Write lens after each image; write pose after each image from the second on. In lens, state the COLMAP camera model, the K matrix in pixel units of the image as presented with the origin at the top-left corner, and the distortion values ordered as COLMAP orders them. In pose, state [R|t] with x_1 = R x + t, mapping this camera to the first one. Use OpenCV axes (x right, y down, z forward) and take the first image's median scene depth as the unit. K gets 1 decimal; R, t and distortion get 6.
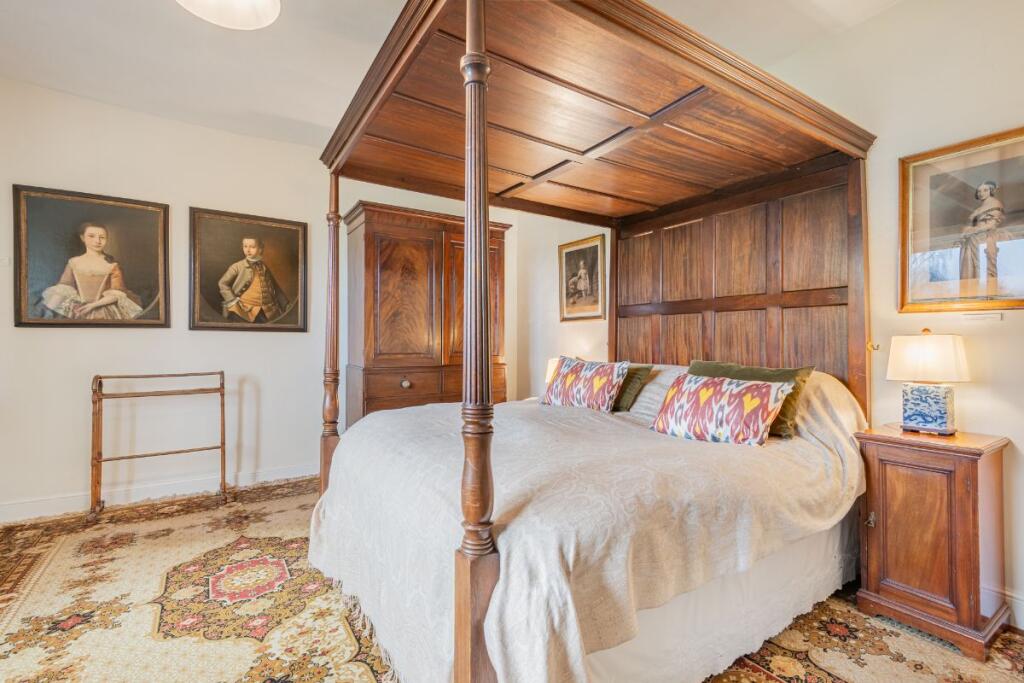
lens RADIAL K [[462.2, 0, 510.9], [0, 462.2, 339.4], [0, 0, 1]] dist [-0.000639, -0.000068]
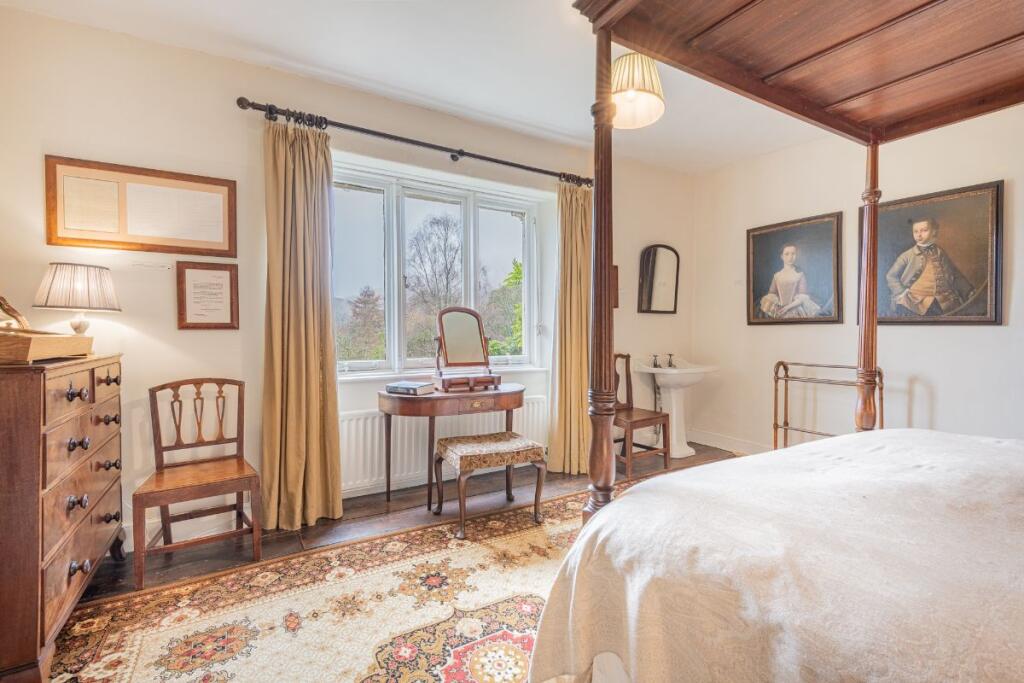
lens RADIAL K [[462.2, 0, 515.3], [0, 462.2, 339.4], [0, 0, 1]] dist [-0.000639, -0.000068]
pose [[-0.031257, 0.011251, -0.999448, 0.362427], [-0.007612, 0.999905, 0.011494, 0.005551], [0.999482, 0.007967, -0.031168, 0.247444]]
